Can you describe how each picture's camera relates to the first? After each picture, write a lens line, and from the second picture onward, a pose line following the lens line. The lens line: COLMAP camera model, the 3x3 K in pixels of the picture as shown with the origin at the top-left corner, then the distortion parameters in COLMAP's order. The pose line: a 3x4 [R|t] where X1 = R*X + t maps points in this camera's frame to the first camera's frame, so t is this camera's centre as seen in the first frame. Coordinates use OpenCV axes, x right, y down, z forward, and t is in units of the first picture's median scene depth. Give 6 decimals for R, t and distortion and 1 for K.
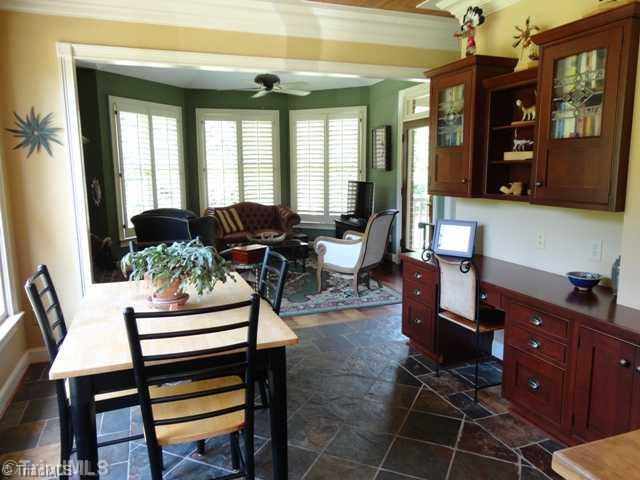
lens RADIAL K [[474.3, 0, 319.8], [0, 474.3, 240.1], [0, 0, 1]] dist [0.023225, 0.006679]
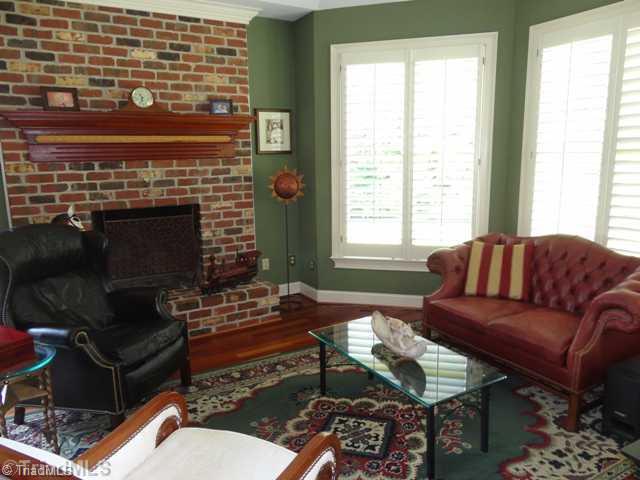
lens RADIAL K [[474.3, 0, 319.9], [0, 474.3, 240.3], [0, 0, 1]] dist [0.023225, 0.006679]
pose [[0.179849, 0.173713, -0.968235, 0.210091], [-0.146896, 0.977990, 0.148178, -0.105816], [0.972664, 0.115580, 0.201408, 0.718705]]
